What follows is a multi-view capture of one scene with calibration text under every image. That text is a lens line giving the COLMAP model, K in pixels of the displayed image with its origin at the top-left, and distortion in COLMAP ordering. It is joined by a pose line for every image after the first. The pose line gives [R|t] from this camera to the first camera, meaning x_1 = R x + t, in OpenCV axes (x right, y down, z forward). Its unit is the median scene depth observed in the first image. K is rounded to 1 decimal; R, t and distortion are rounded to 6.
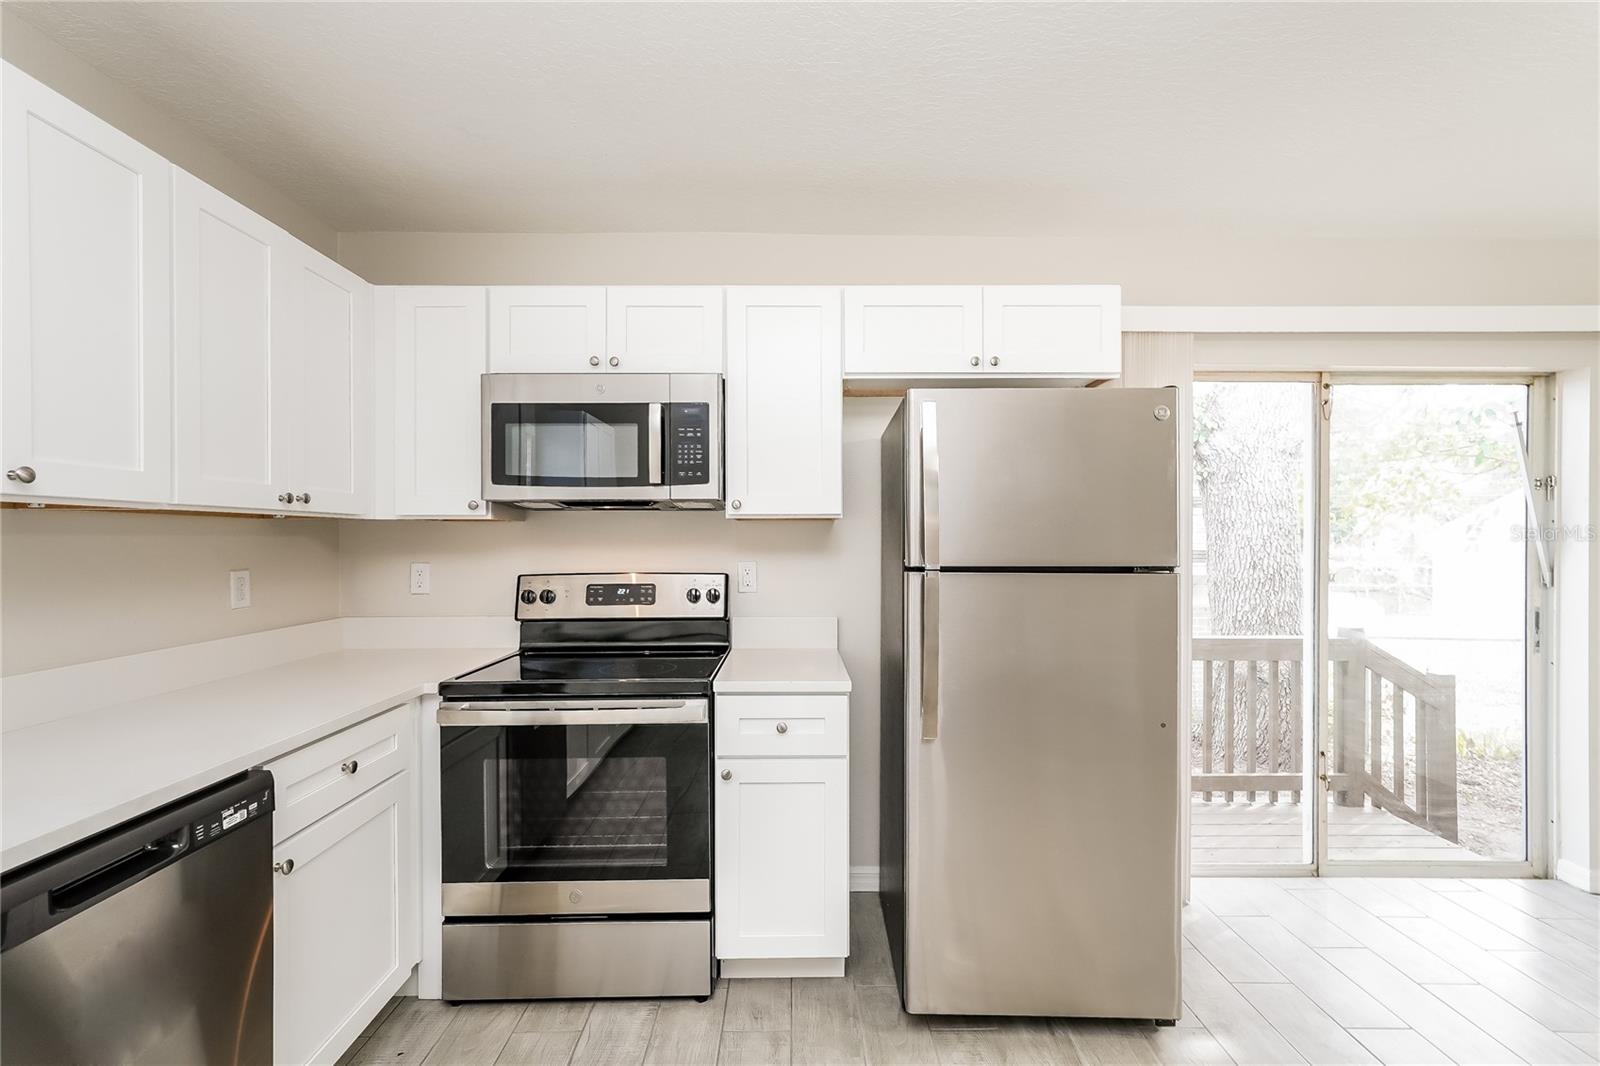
lens RADIAL K [[698.1, 0, 802.2], [0, 698.1, 537.9], [0, 0, 1]] dist [-0.015499, -0.000035]
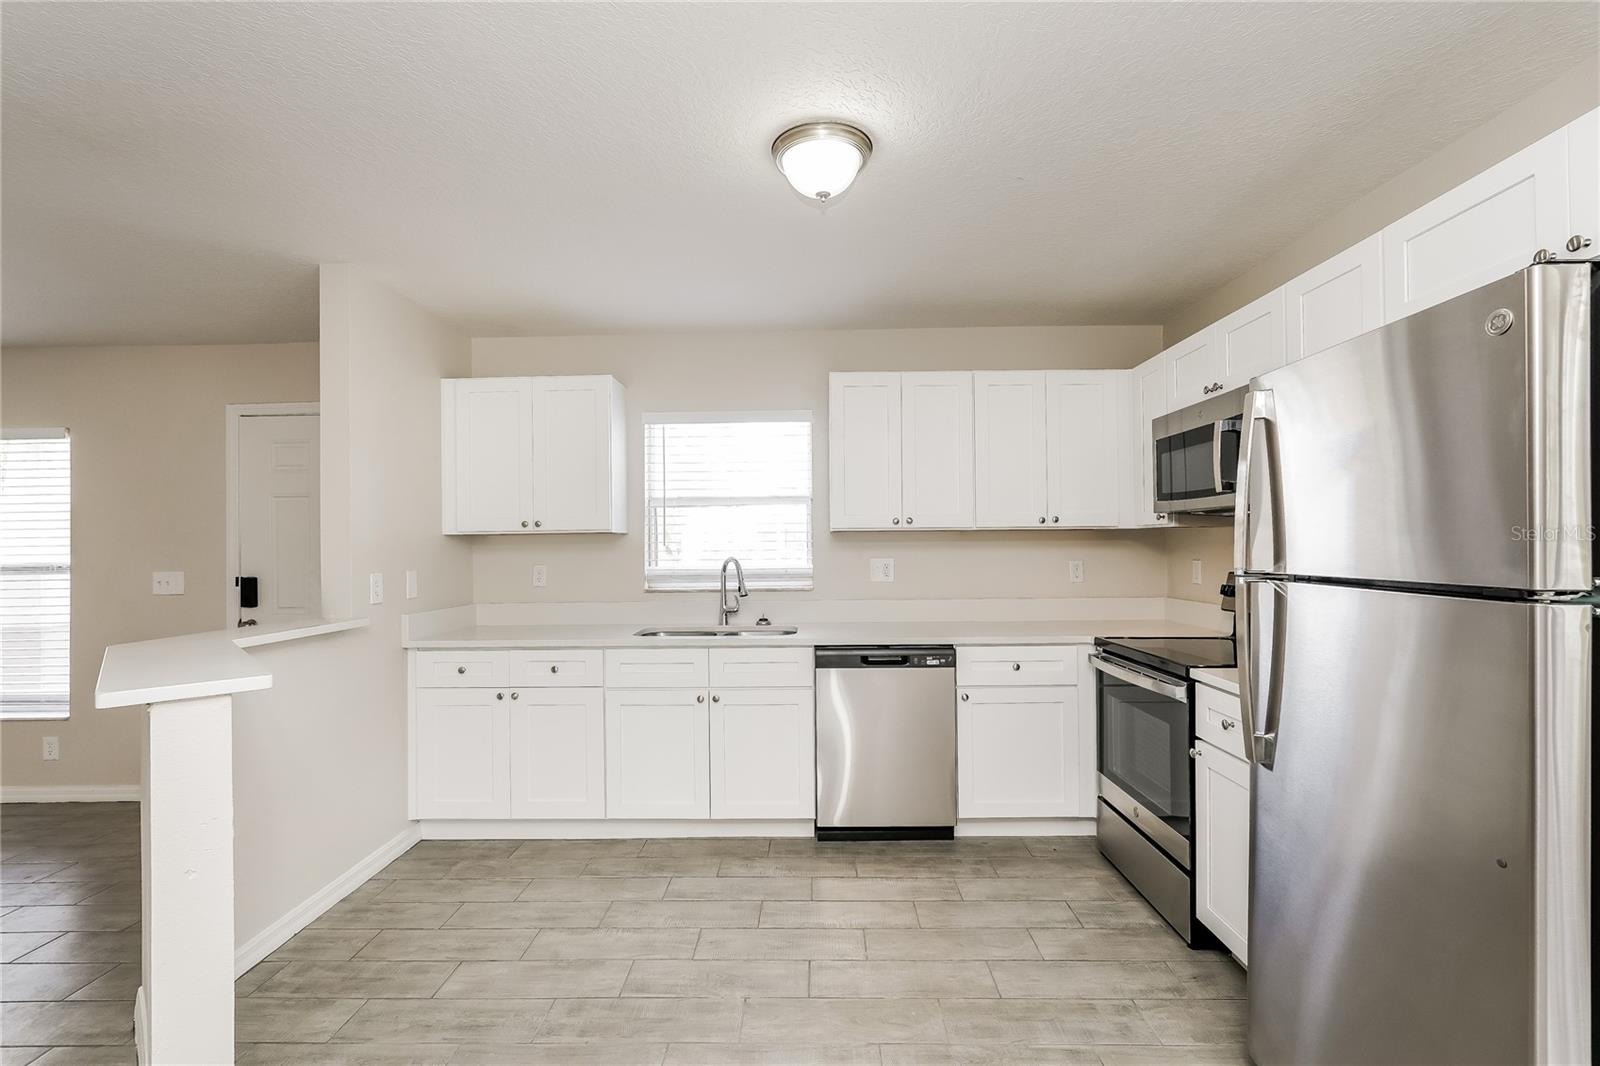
lens RADIAL K [[716.3, 0, 795.4], [0, 716.3, 536.0], [0, 0, 1]] dist [-0.002282, 0.000137]
pose [[-0.038295, -0.009010, -0.999226, 0.948245], [0.009102, 0.999915, -0.009365, -0.004045], [0.999225, -0.009454, -0.038210, 0.358346]]
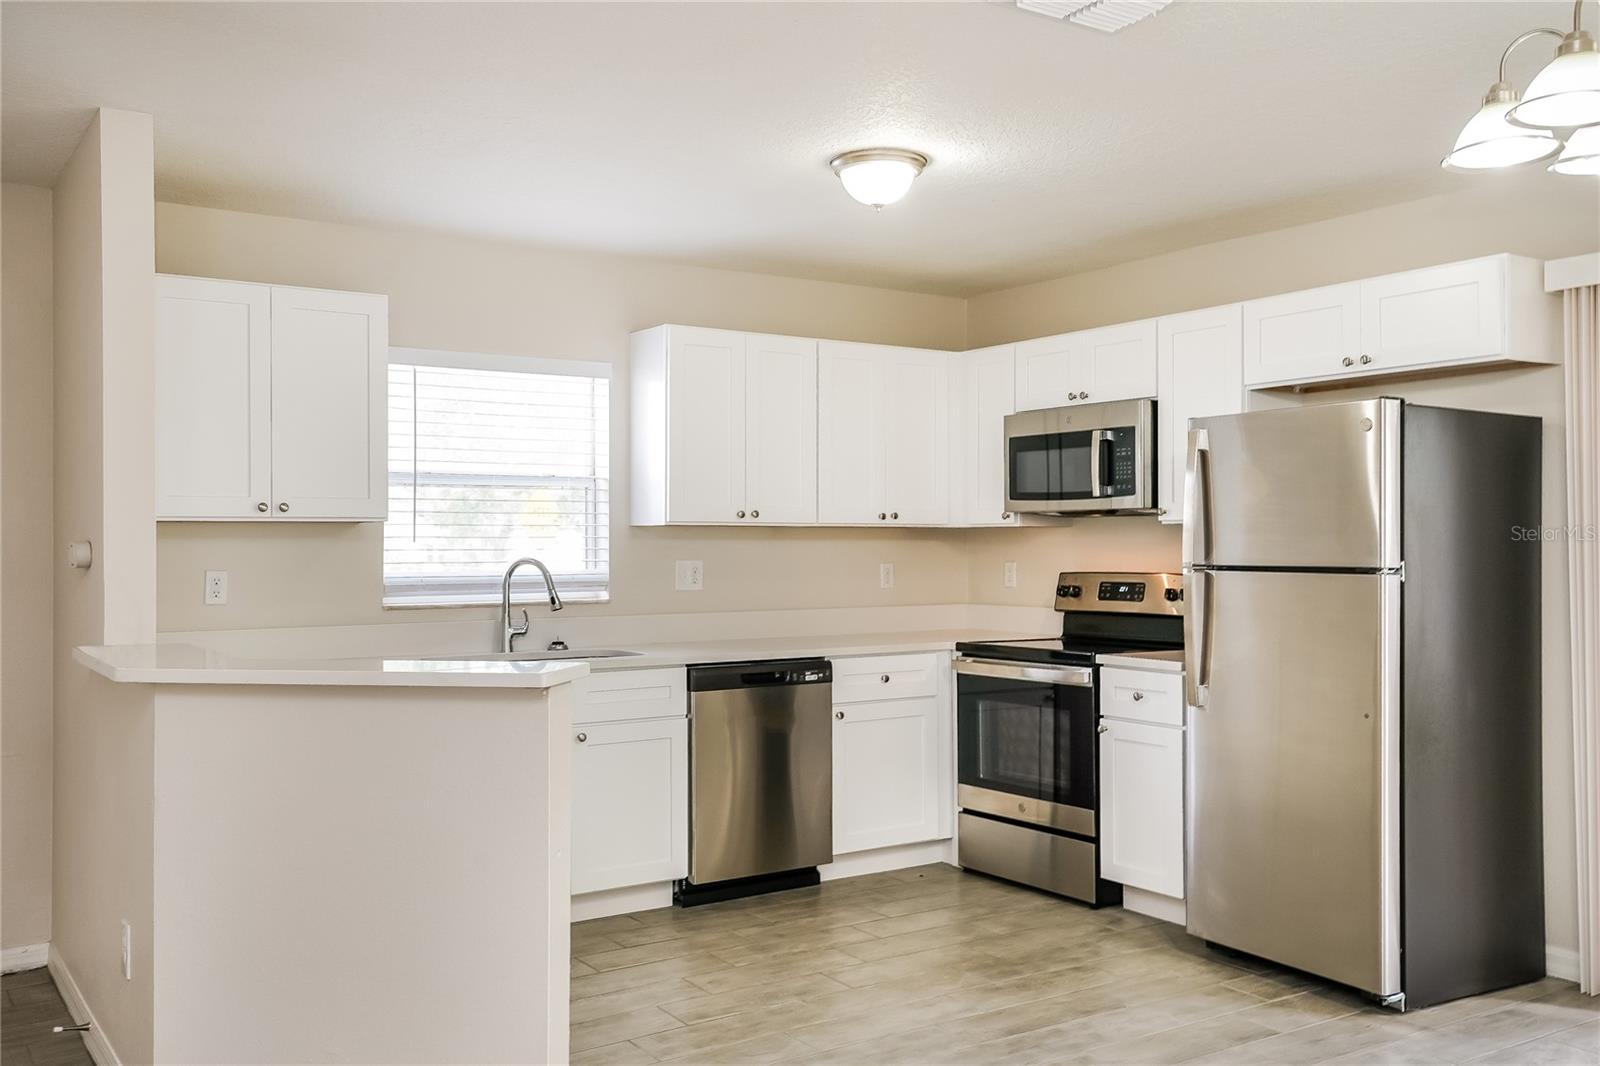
lens RADIAL K [[1430.6, 0, 800.0], [0, 1430.6, 533.0], [0, 0, 1]] dist [0.050932, -0.014853]
pose [[0.543729, -0.005733, -0.839241, 1.575585], [0.000723, 0.999979, -0.006363, 0.001091], [0.839260, 0.002853, 0.543722, -0.776804]]
